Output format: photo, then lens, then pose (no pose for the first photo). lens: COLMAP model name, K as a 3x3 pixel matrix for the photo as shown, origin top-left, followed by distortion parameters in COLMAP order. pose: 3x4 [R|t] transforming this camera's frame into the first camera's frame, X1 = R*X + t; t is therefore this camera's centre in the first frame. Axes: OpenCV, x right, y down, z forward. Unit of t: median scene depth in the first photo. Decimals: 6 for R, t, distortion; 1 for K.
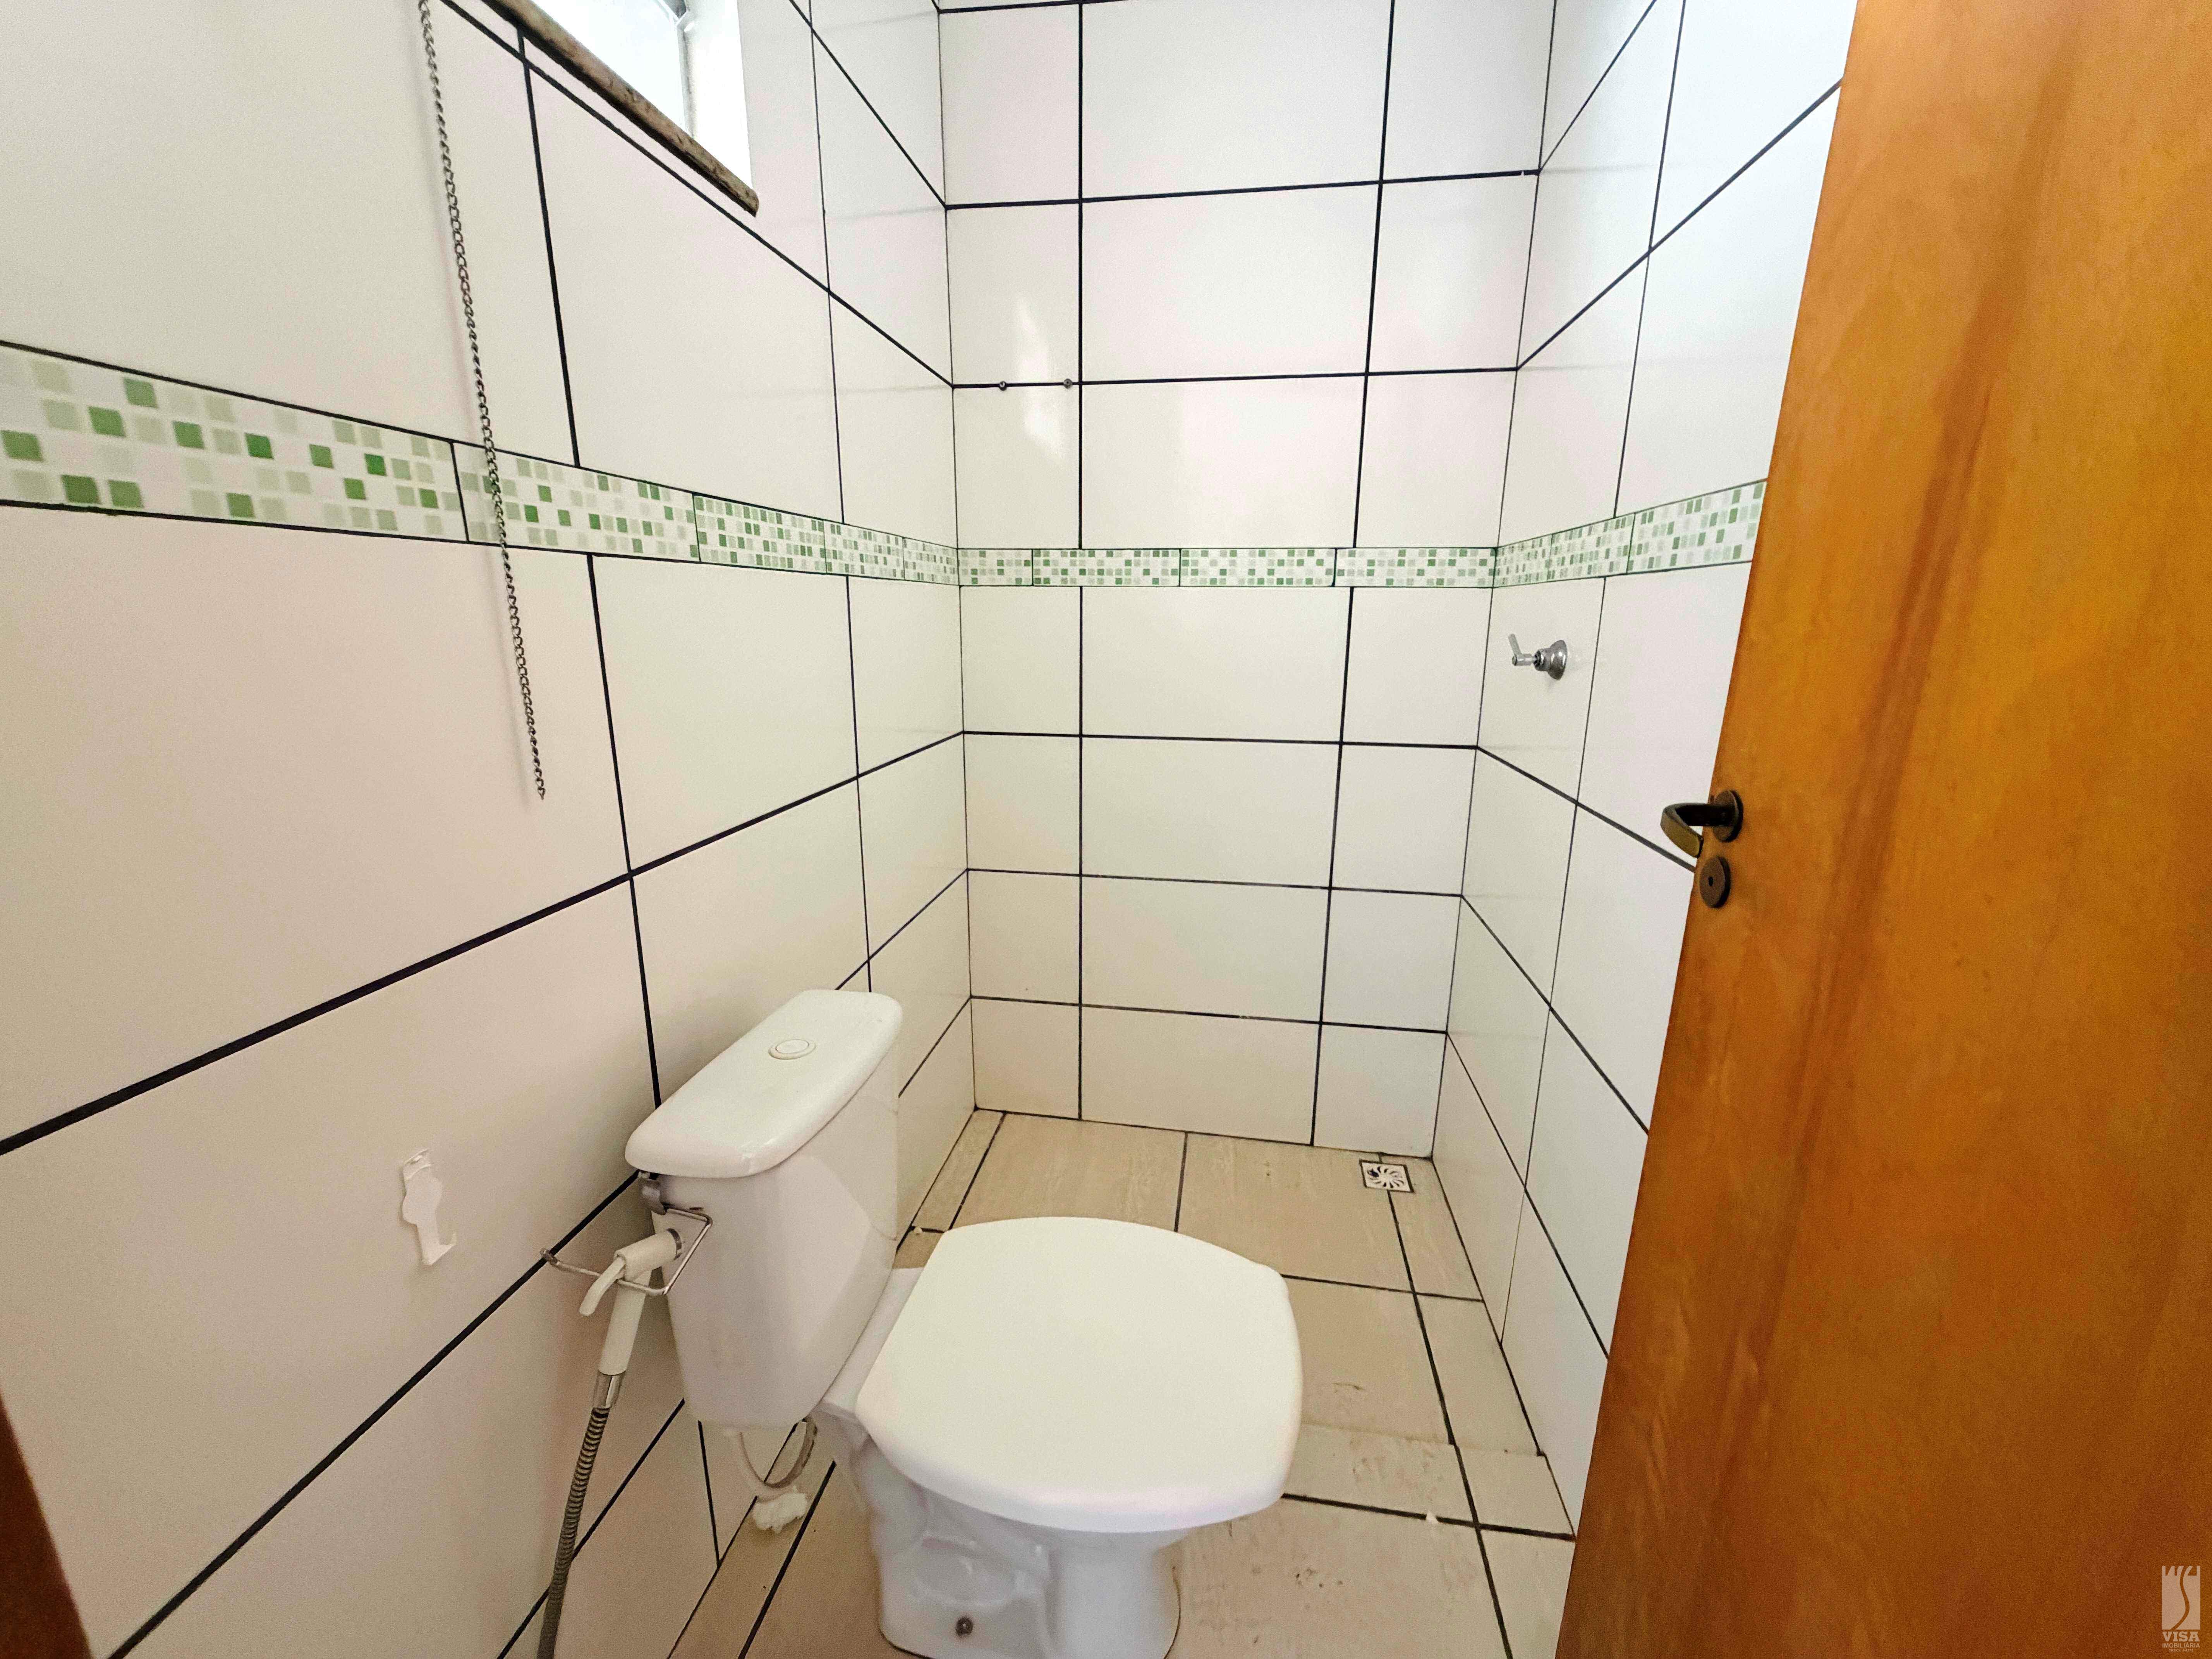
lens RADIAL K [[881.2, 0, 1099.4], [0, 881.2, 826.6], [0, 0, 1]] dist [-0.000547, 0.000278]
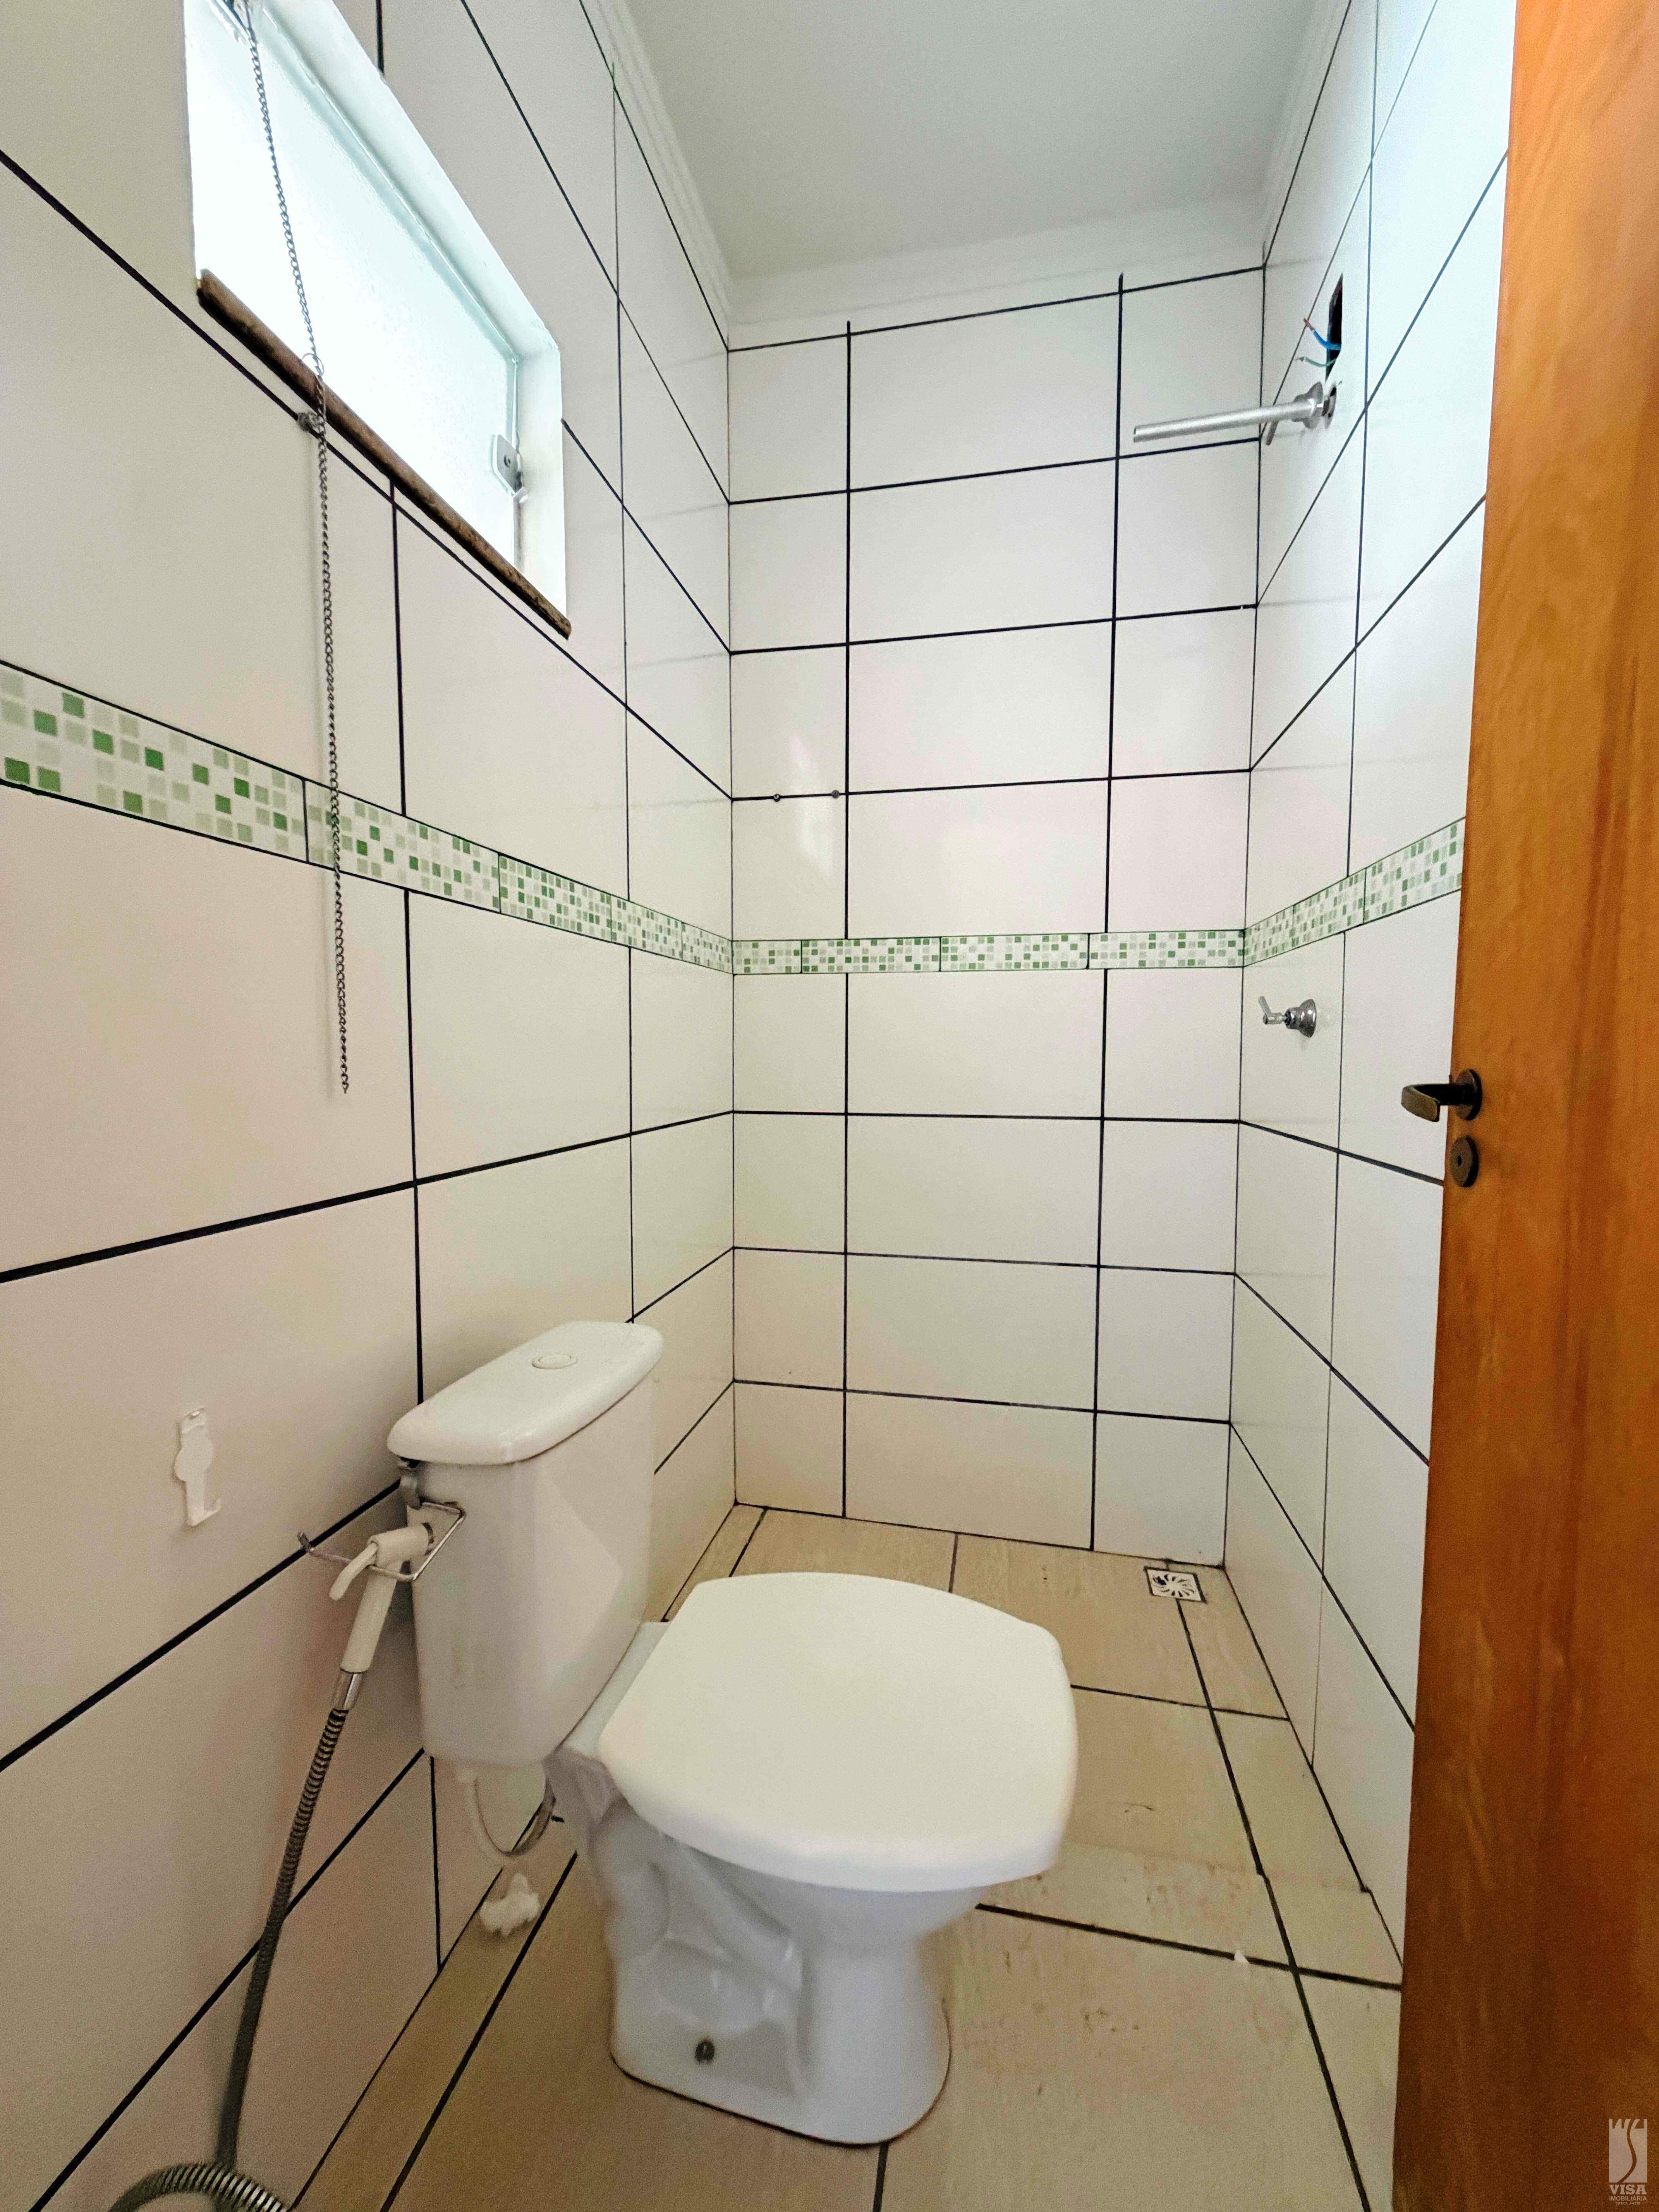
lens RADIAL K [[881.2, 0, 823.6], [0, 881.2, 1109.0], [0, 0, 1]] dist [-0.000547, 0.000278]
pose [[0.998585, -0.000363, -0.053176, 0.012997], [-0.008876, 0.984809, -0.173412, 0.127411], [0.052431, 0.173639, 0.983413, -0.028884]]
